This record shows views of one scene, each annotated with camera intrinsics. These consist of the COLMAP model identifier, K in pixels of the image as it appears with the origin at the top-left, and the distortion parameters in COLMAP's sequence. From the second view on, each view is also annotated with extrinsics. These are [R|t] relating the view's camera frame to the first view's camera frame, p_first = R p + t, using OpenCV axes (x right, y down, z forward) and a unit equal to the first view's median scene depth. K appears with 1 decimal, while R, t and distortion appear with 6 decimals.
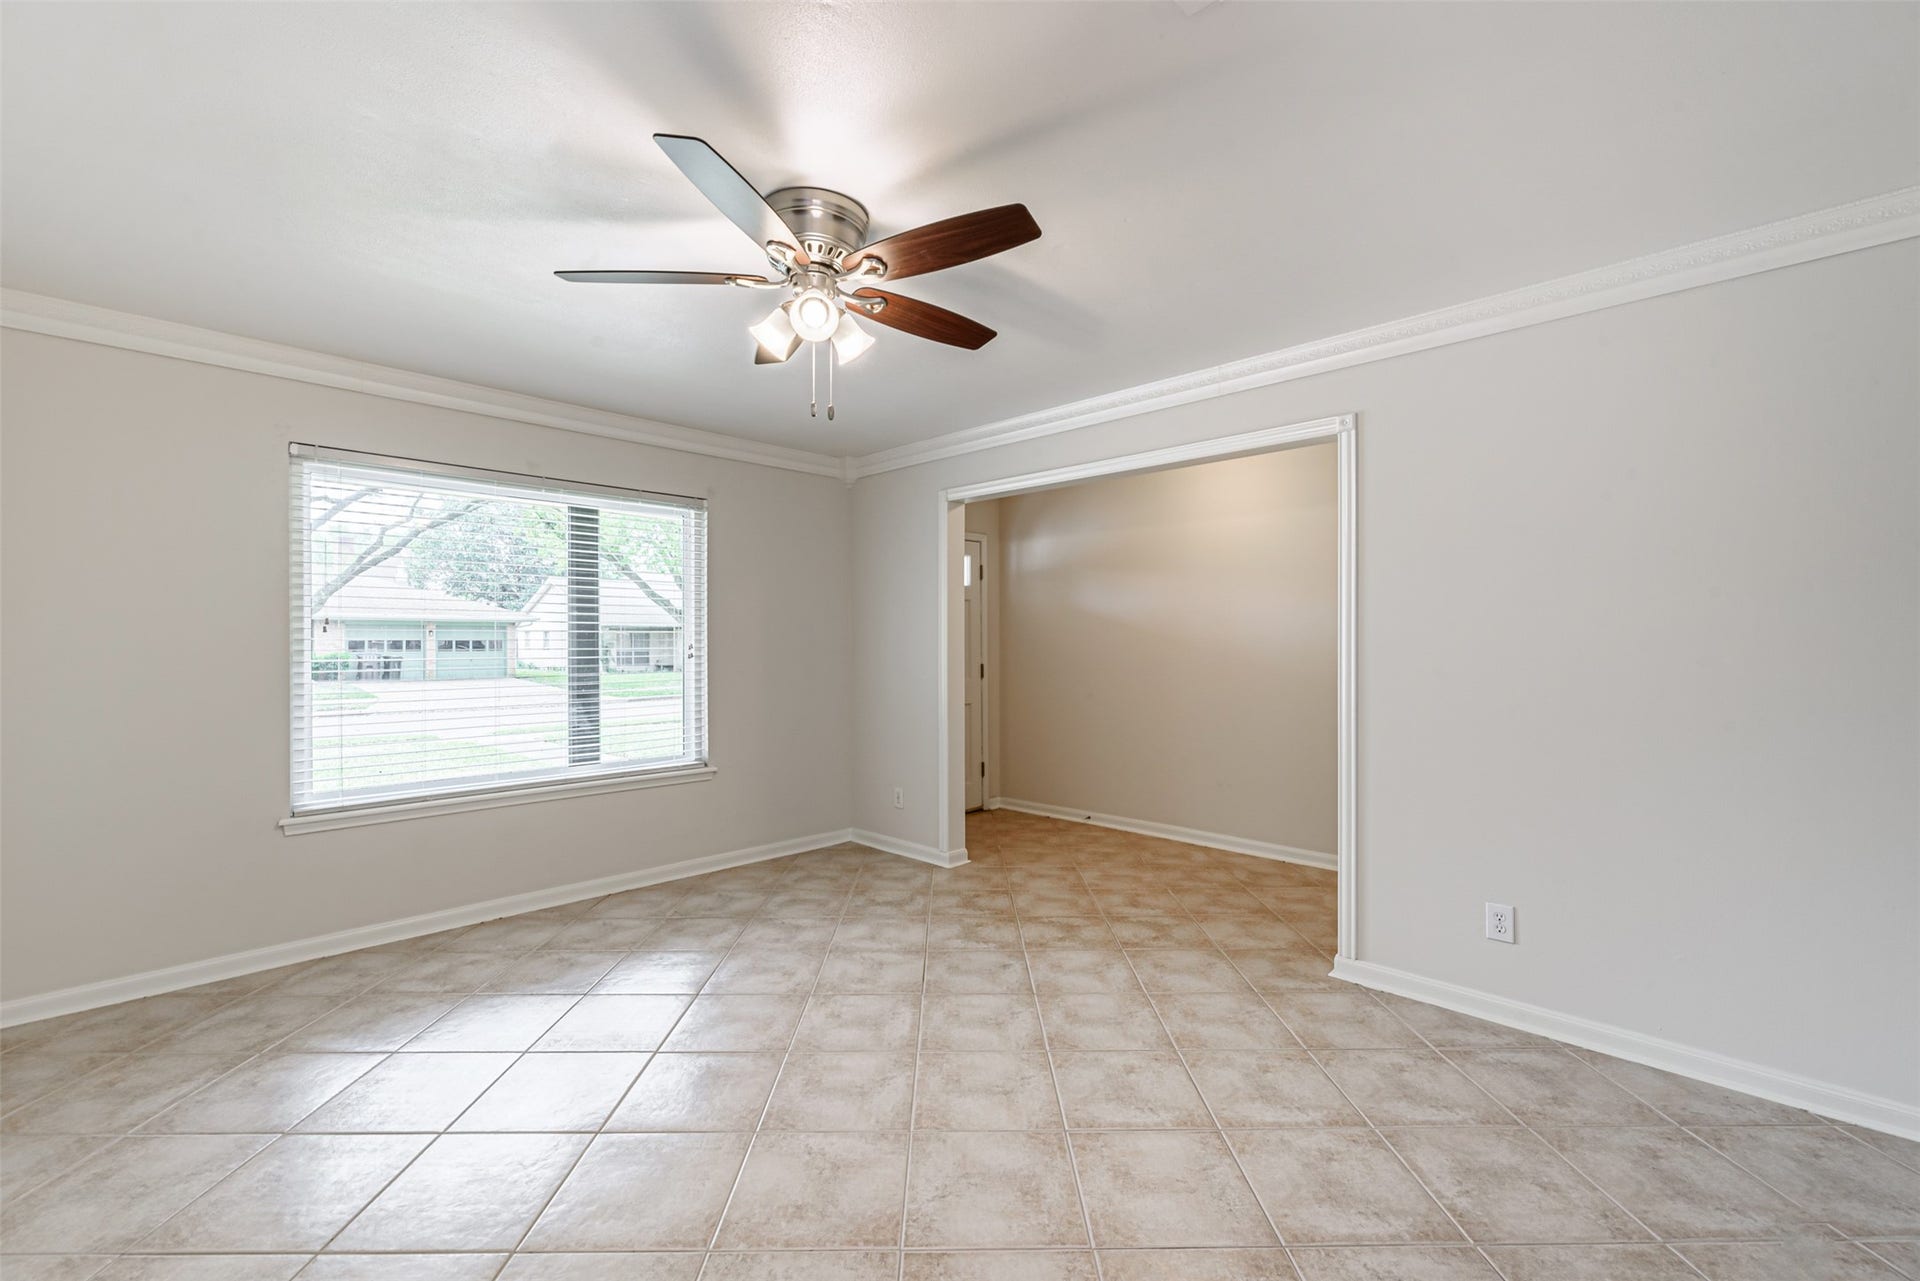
lens RADIAL K [[783.0, 0, 964.1], [0, 783.0, 643.7], [0, 0, 1]] dist [0.004672, 0.000387]
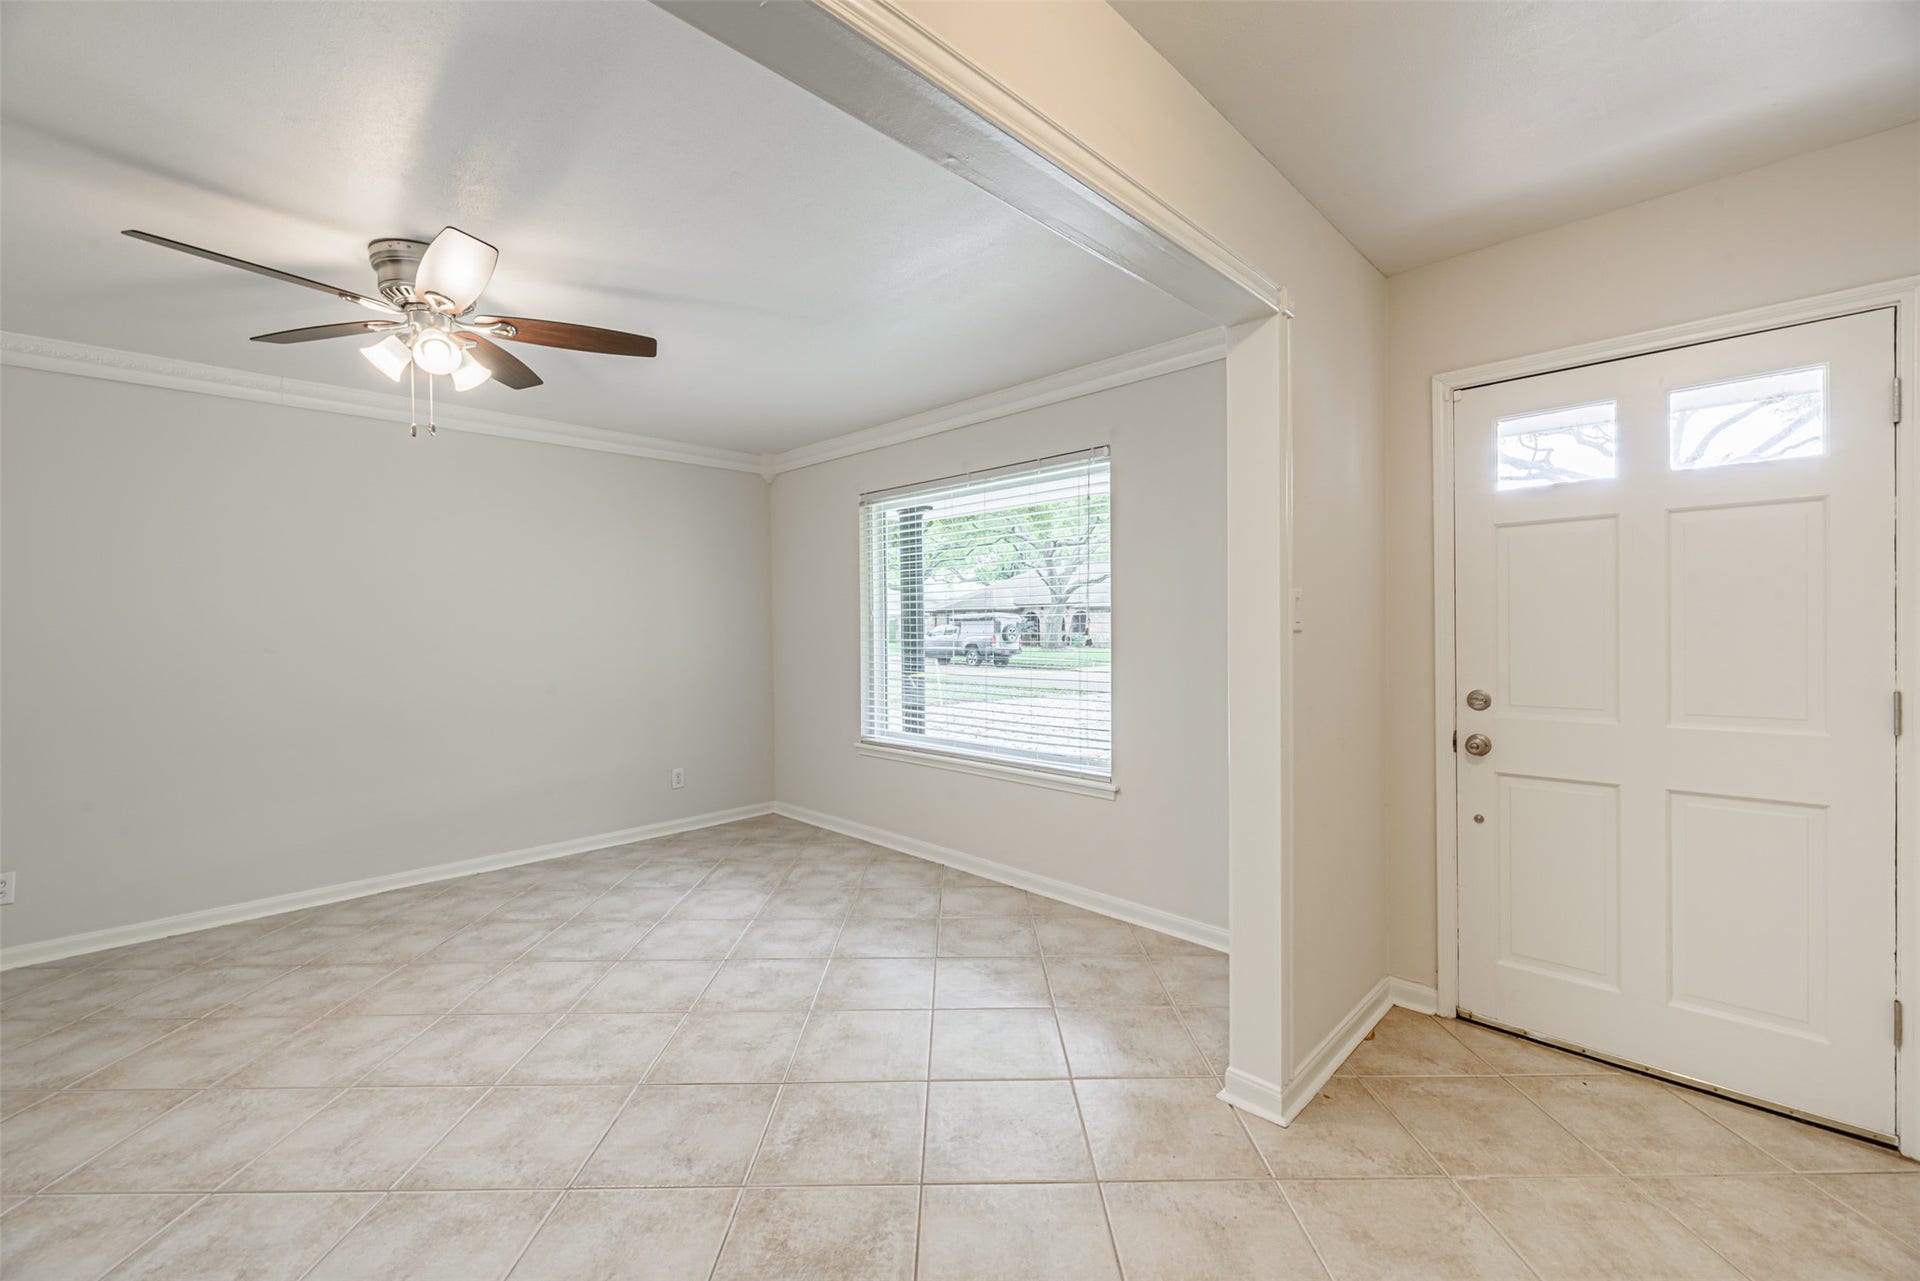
lens RADIAL K [[783.0, 0, 964.3], [0, 783.0, 636.1], [0, 0, 1]] dist [0.004672, 0.000387]
pose [[-0.018507, 0.012444, -0.999751, 0.645486], [0.012575, 0.999846, 0.012213, -0.001605], [0.999750, -0.012345, -0.018661, 1.215860]]
